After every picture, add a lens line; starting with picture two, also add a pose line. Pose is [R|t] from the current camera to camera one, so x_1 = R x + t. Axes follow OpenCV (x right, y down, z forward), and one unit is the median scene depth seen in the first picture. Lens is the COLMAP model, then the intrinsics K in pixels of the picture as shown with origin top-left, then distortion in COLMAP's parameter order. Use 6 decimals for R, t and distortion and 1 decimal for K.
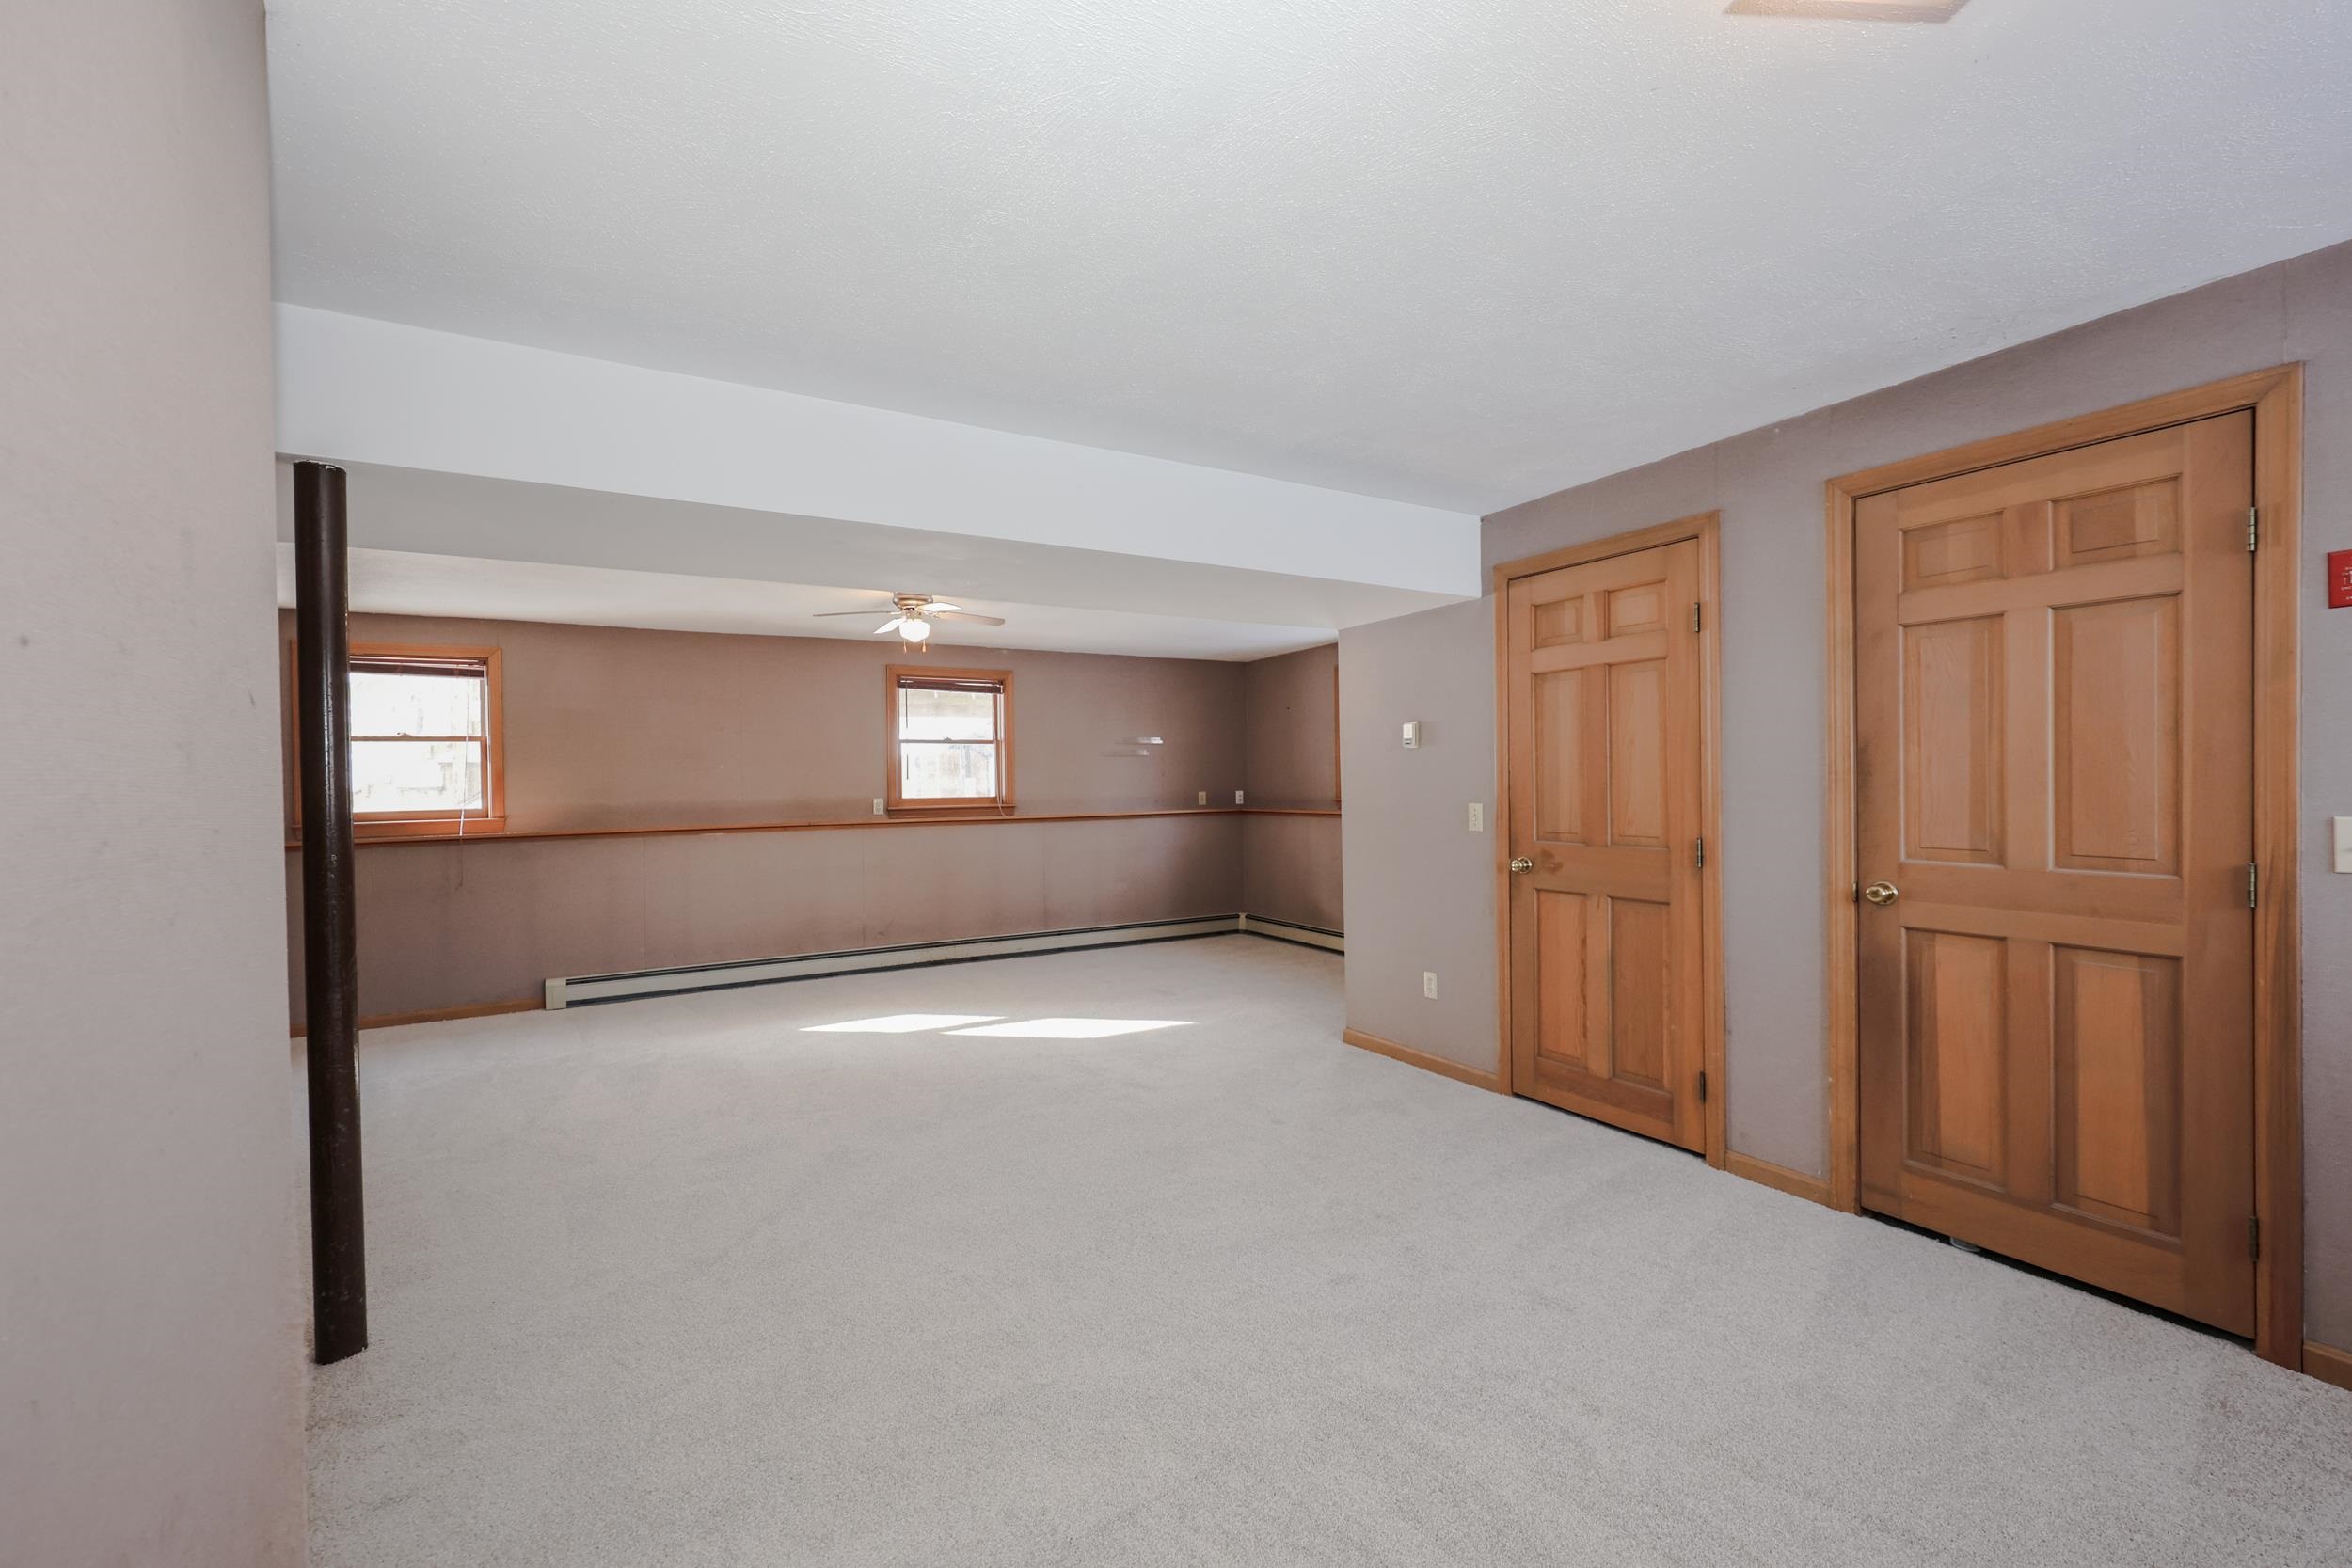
lens RADIAL K [[968.7, 0, 1165.0], [0, 968.7, 782.7], [0, 0, 1]] dist [0.000349, -0.000388]
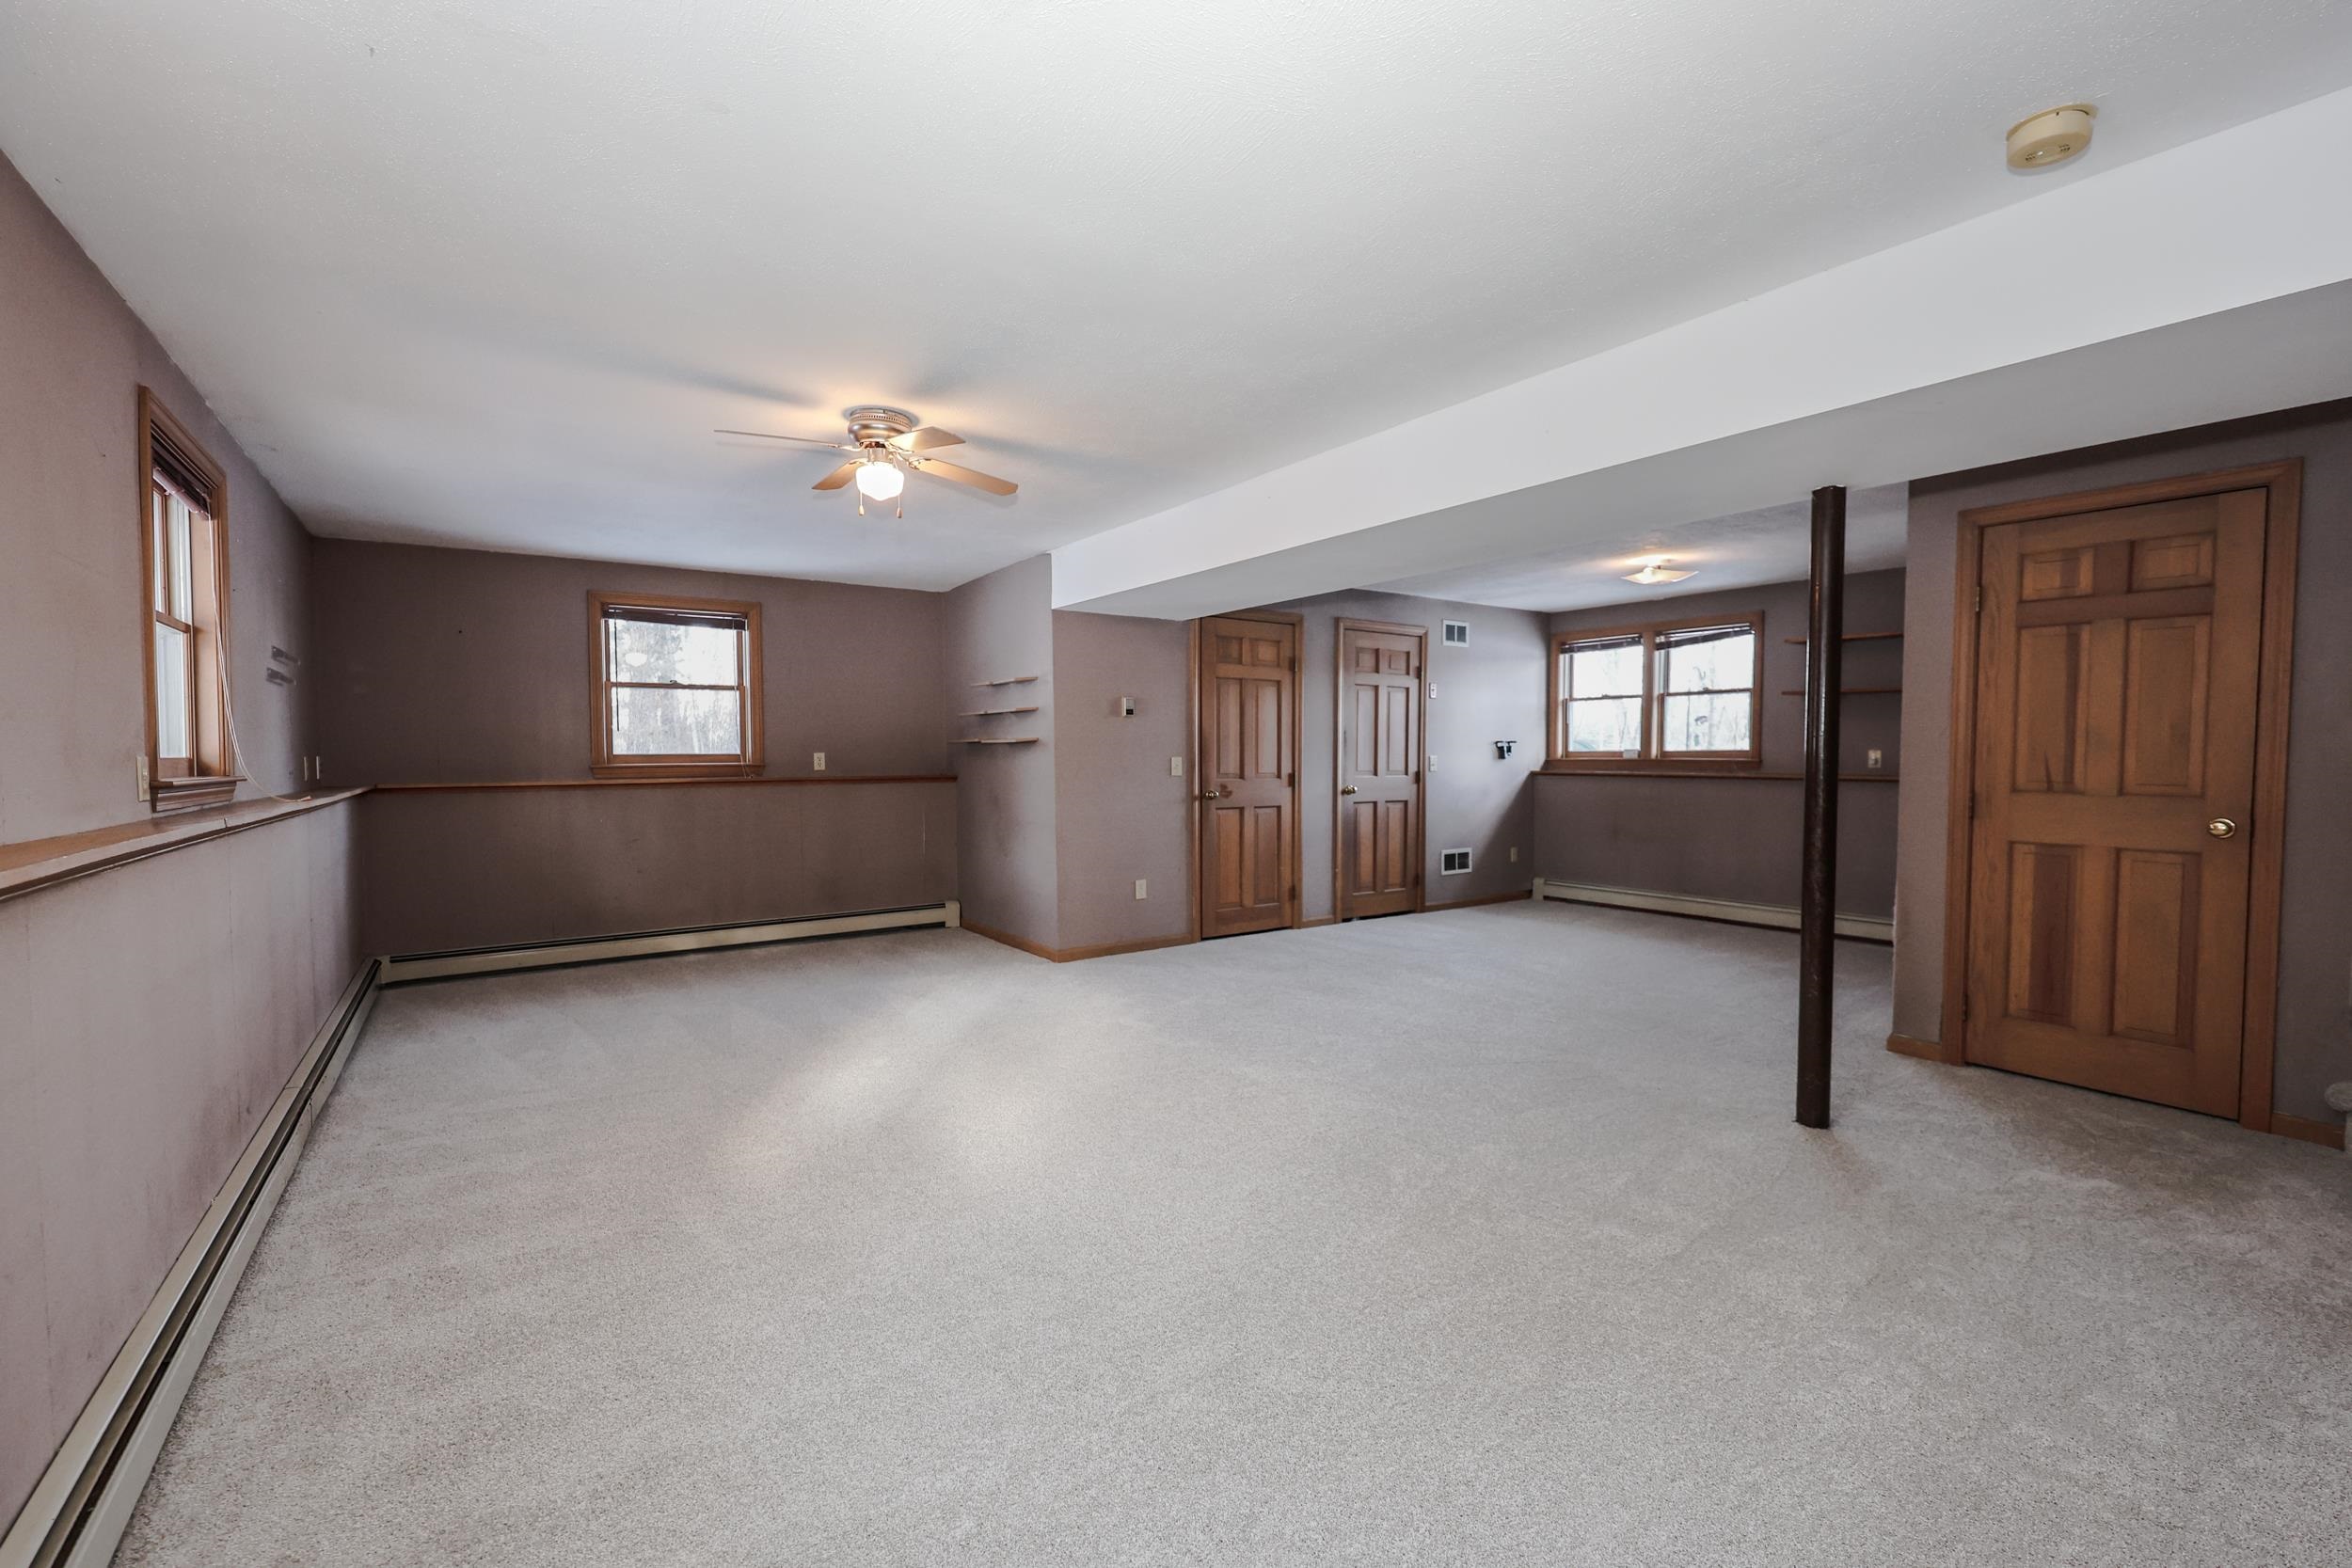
lens RADIAL K [[1001.3, 0, 1170.9], [0, 1001.3, 785.9], [0, 0, 1]] dist [0.000520, -0.000219]
pose [[-0.082707, -0.012550, 0.996495, -1.257631], [0.008593, 0.999875, 0.013306, 0.046274], [-0.996537, 0.009663, -0.082589, 1.171928]]
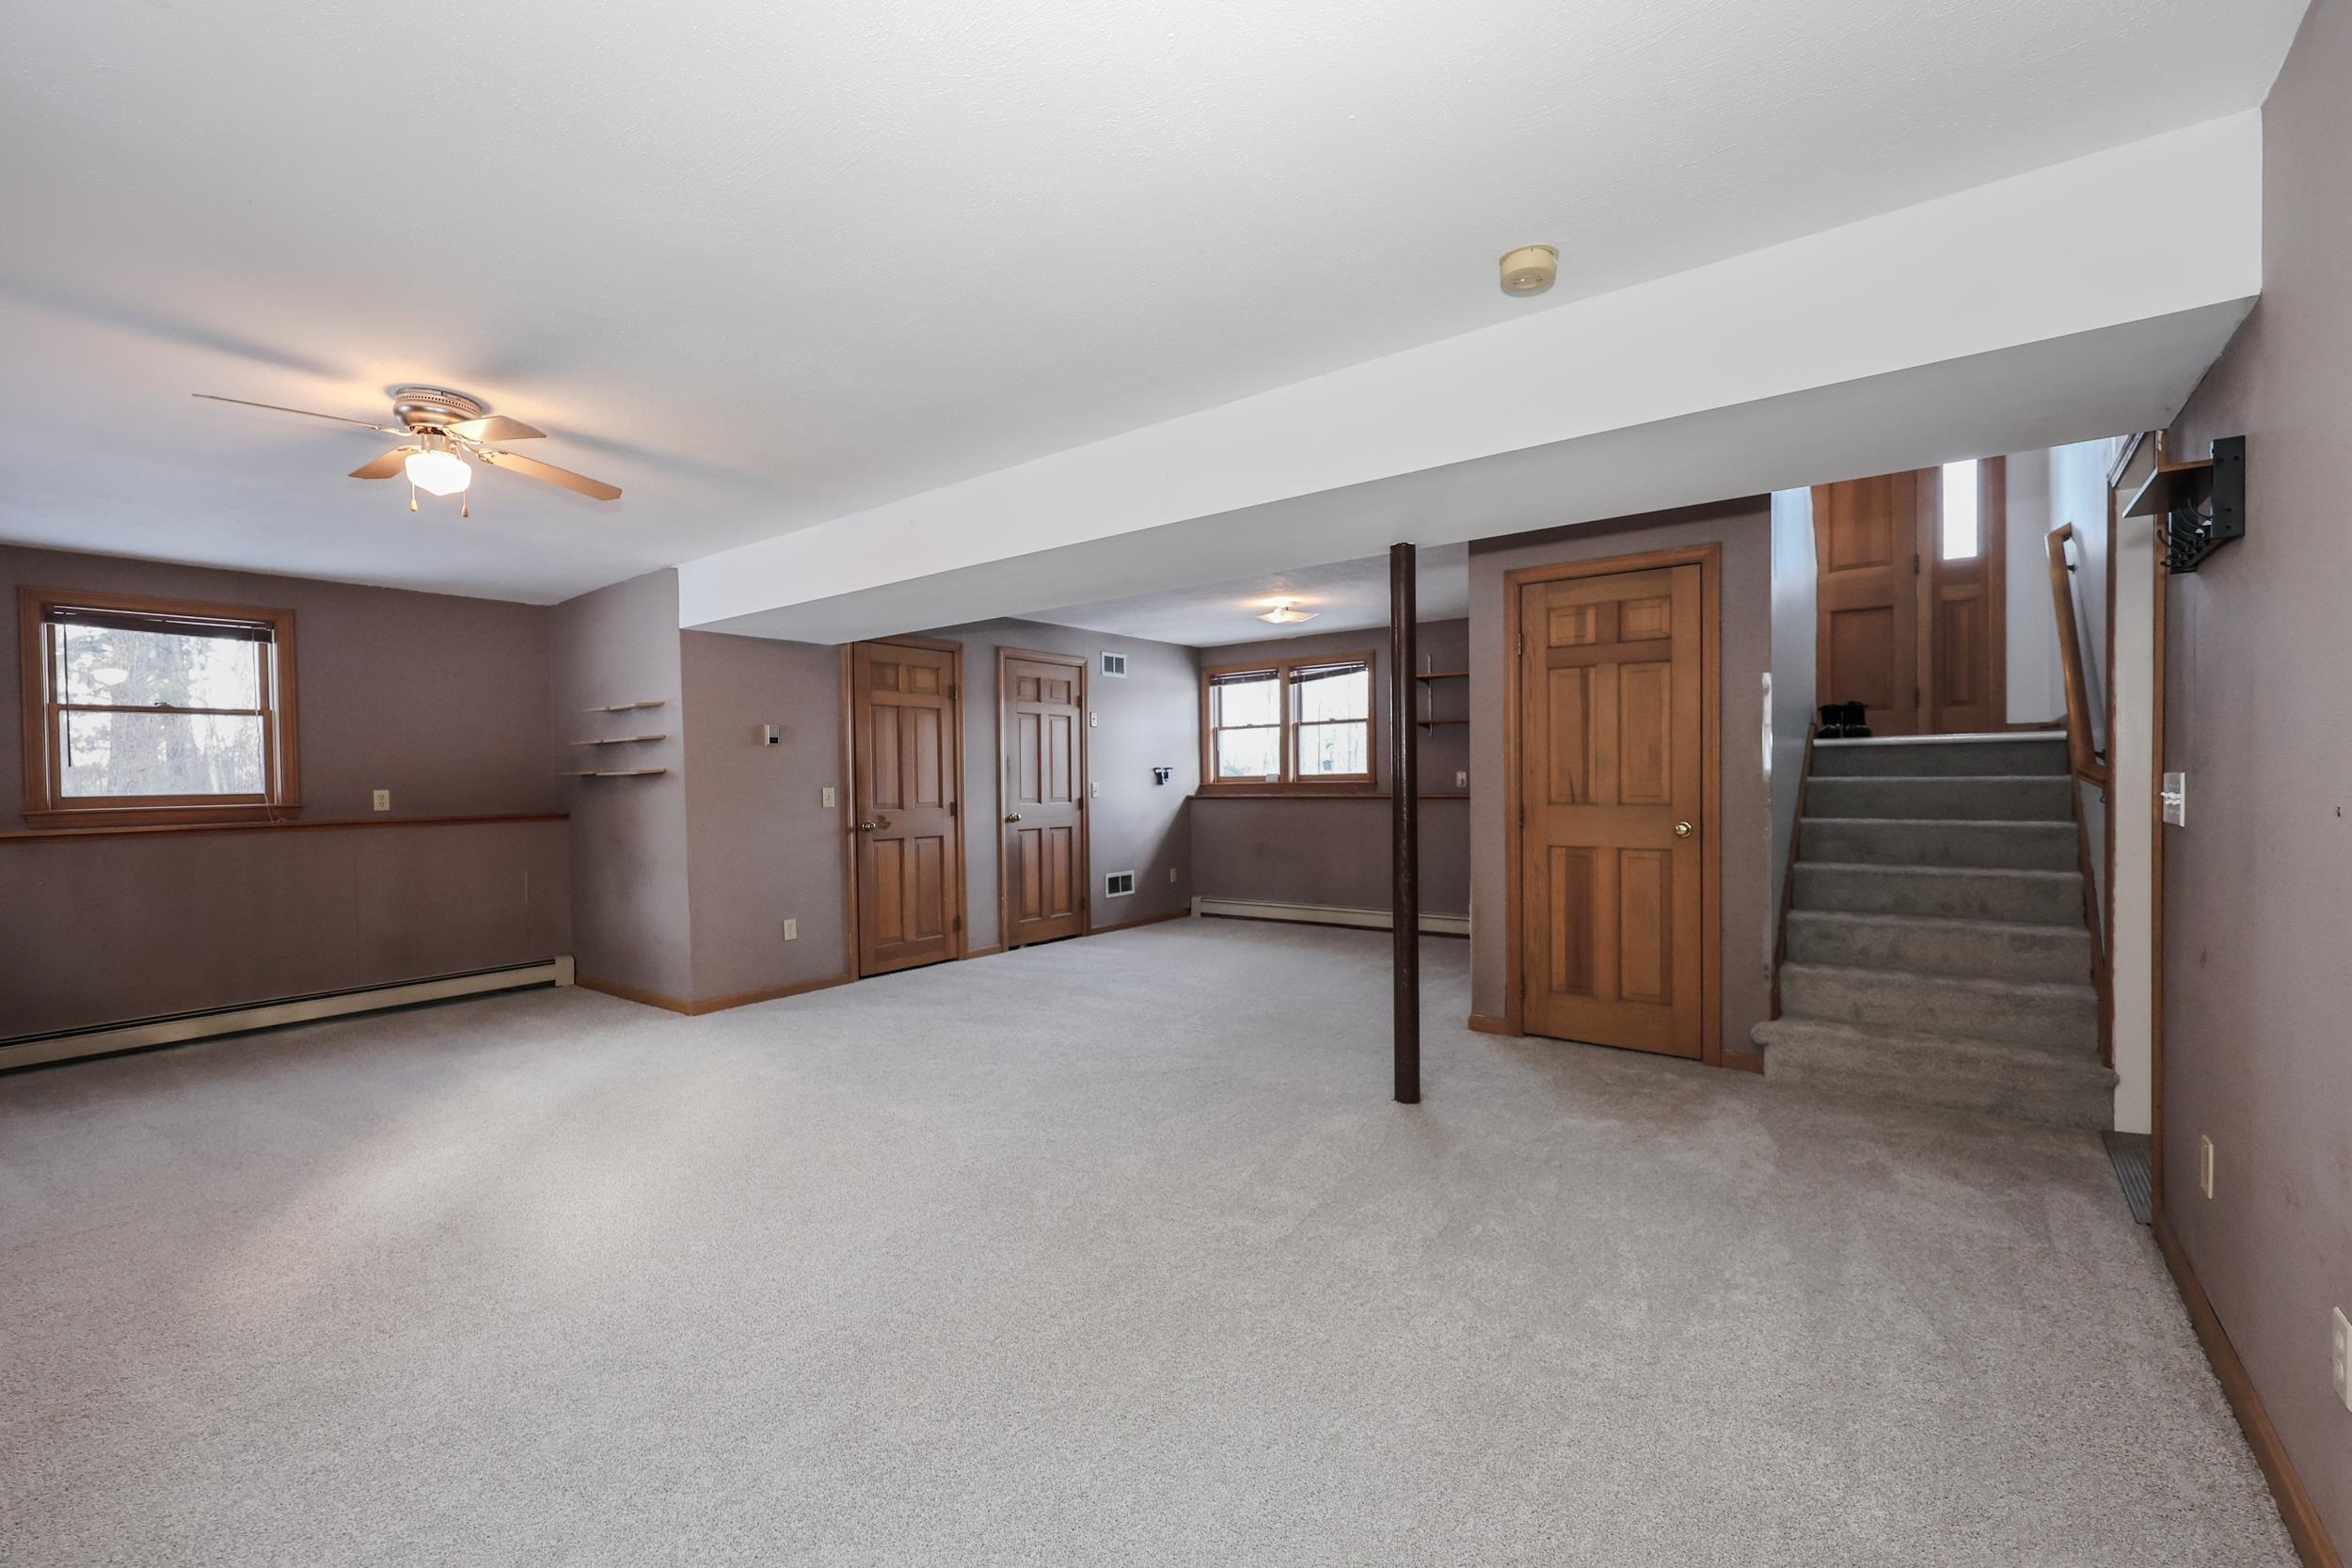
lens RADIAL K [[1001.3, 0, 1170.9], [0, 1001.3, 785.9], [0, 0, 1]] dist [0.000520, -0.000219]
pose [[-0.386143, 0.020574, 0.922210, -1.266704], [0.029270, 0.999521, -0.010043, 0.049310], [-0.921974, 0.023115, -0.386560, 1.138726]]
